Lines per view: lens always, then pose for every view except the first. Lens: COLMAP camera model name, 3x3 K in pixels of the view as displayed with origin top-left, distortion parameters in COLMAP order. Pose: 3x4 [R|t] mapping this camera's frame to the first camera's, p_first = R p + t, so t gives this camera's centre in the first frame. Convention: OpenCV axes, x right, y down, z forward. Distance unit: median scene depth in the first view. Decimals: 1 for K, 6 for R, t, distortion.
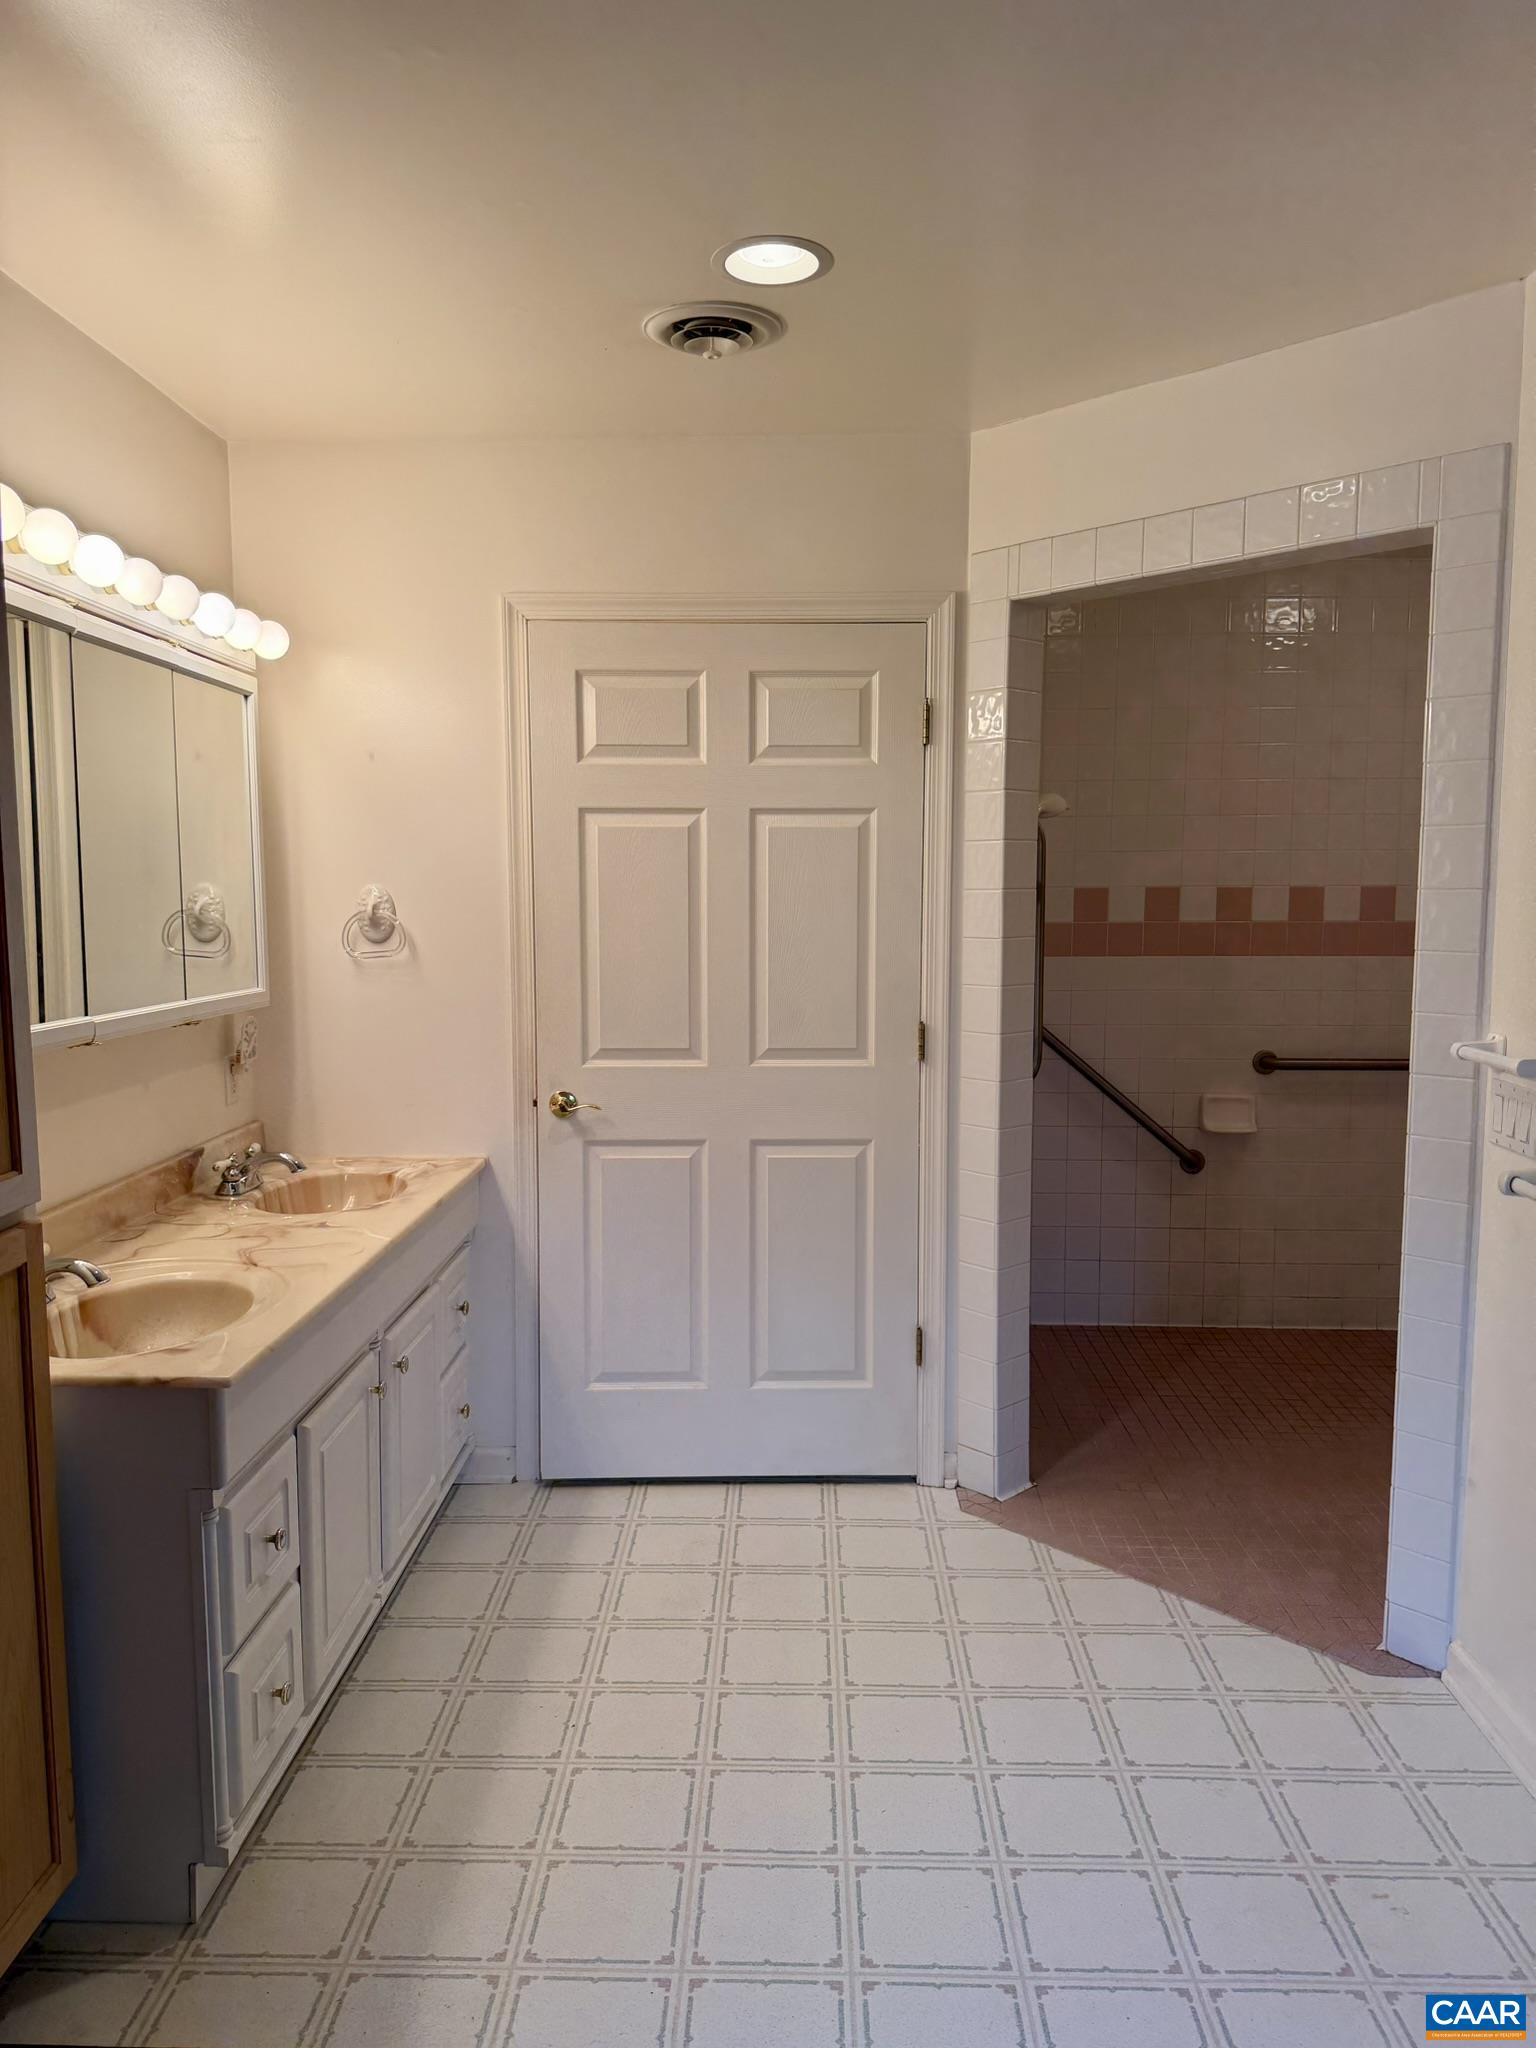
lens RADIAL K [[1461.0, 0, 771.6], [0, 1461.0, 1018.6], [0, 0, 1]] dist [0.060155, -0.068770]
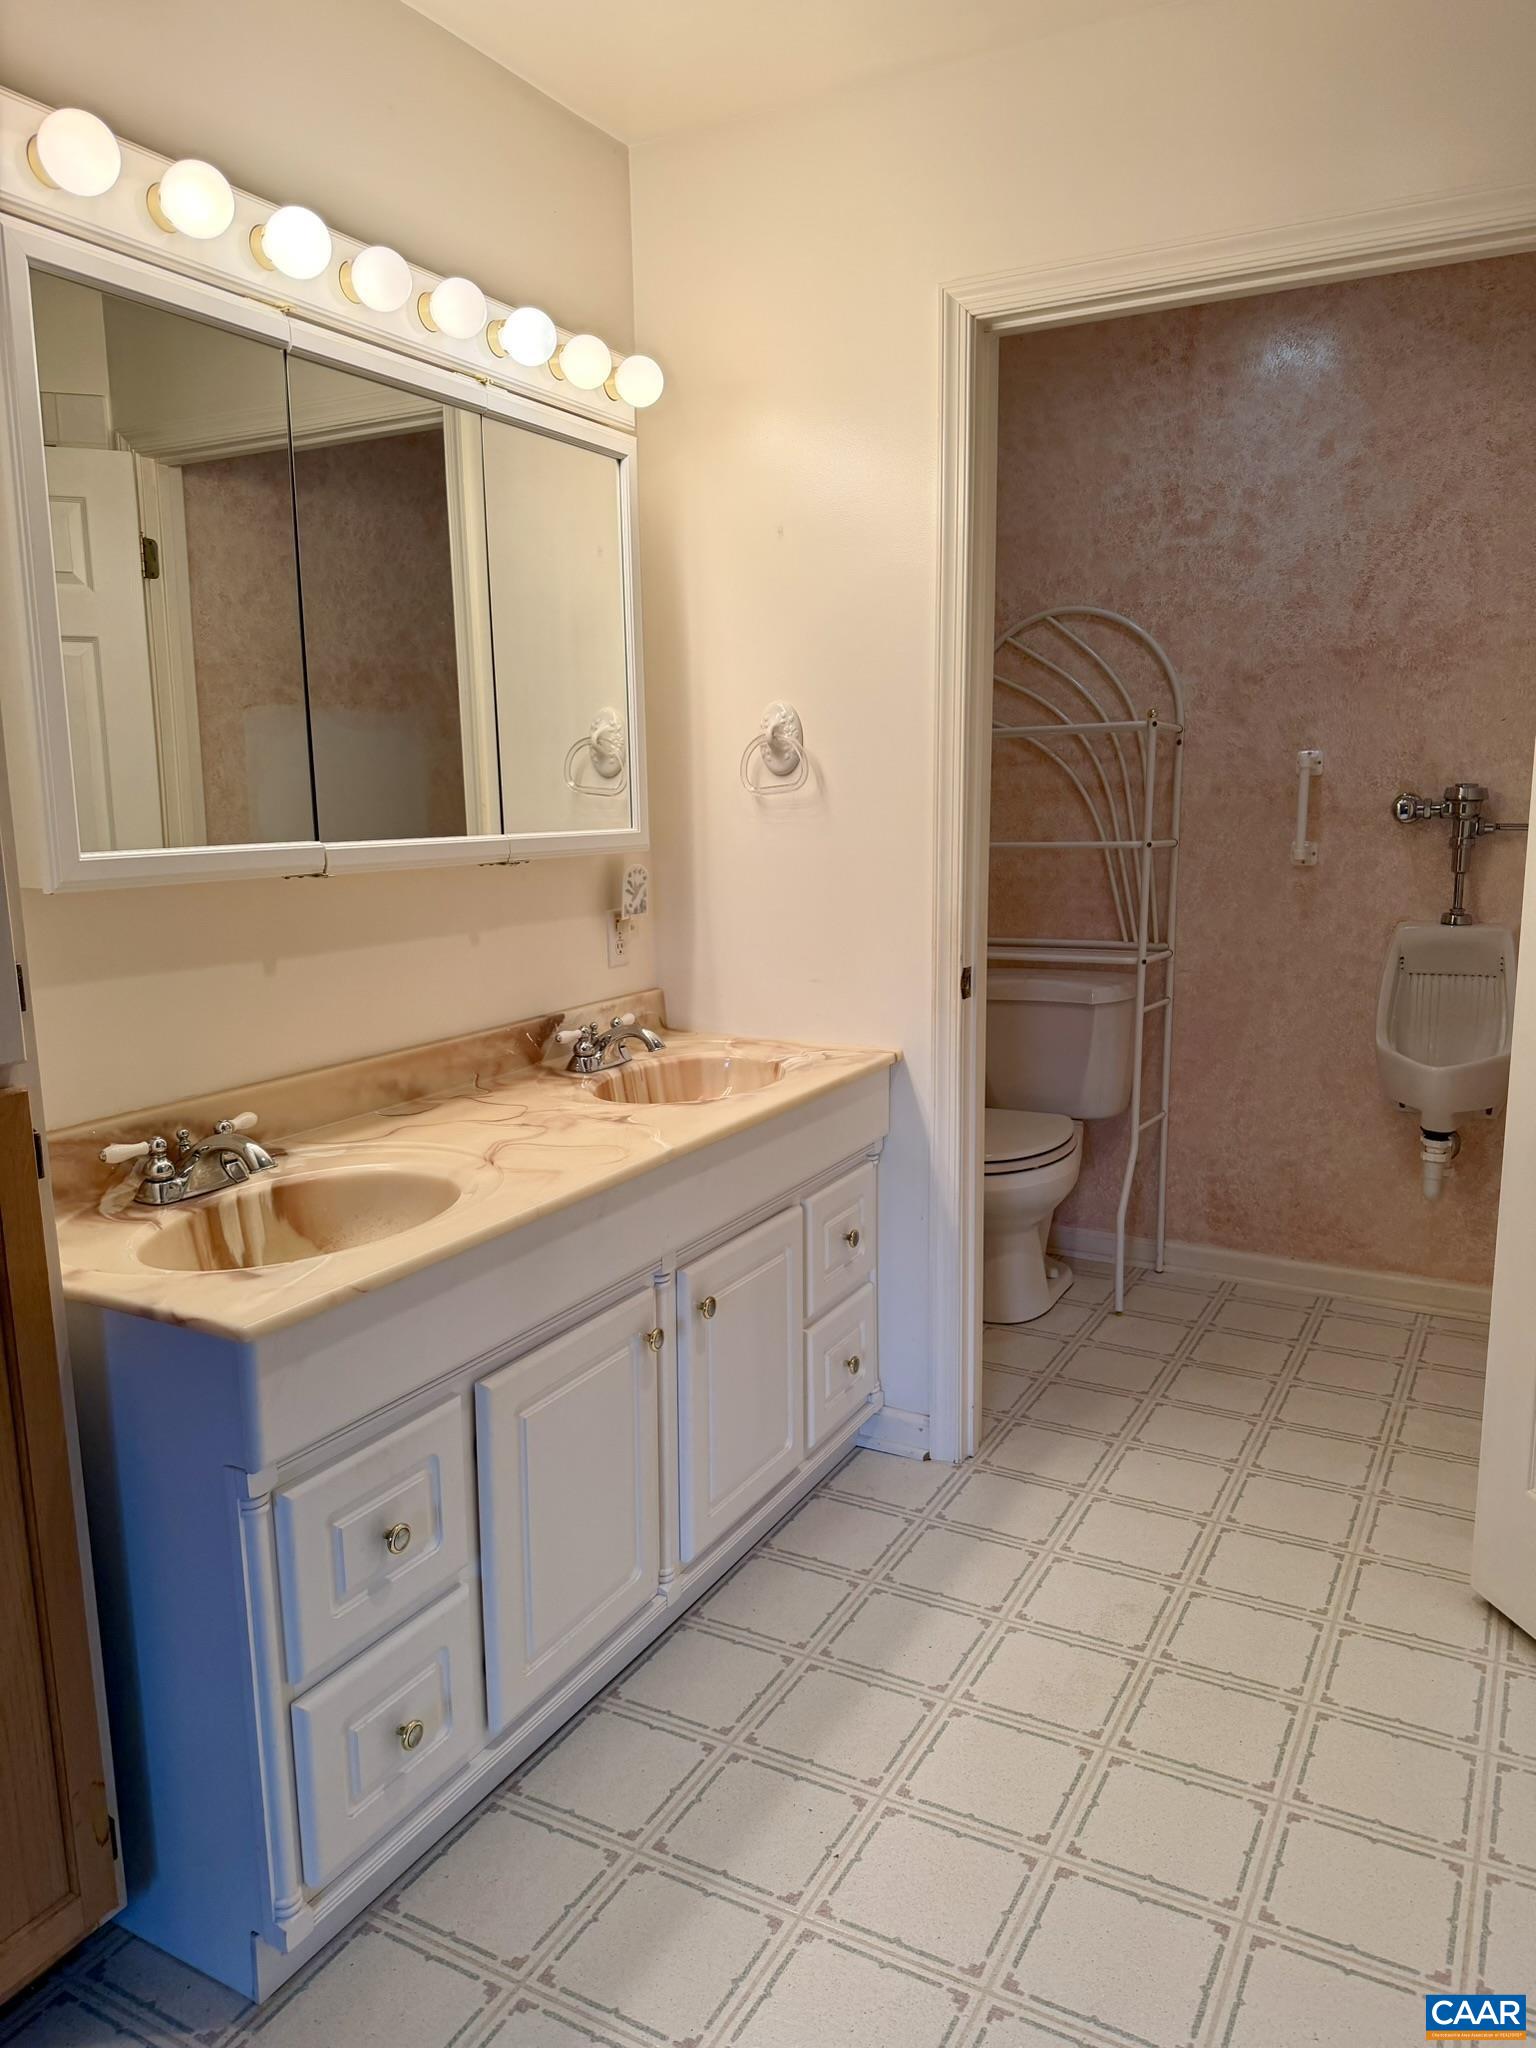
lens RADIAL K [[1461.0, 0, 771.6], [0, 1461.0, 1018.6], [0, 0, 1]] dist [0.060155, -0.068770]
pose [[0.888046, 0.066167, -0.454969, 0.109601], [-0.031825, 0.996063, 0.082740, 0.016326], [0.458653, -0.058998, 0.886655, 0.307967]]
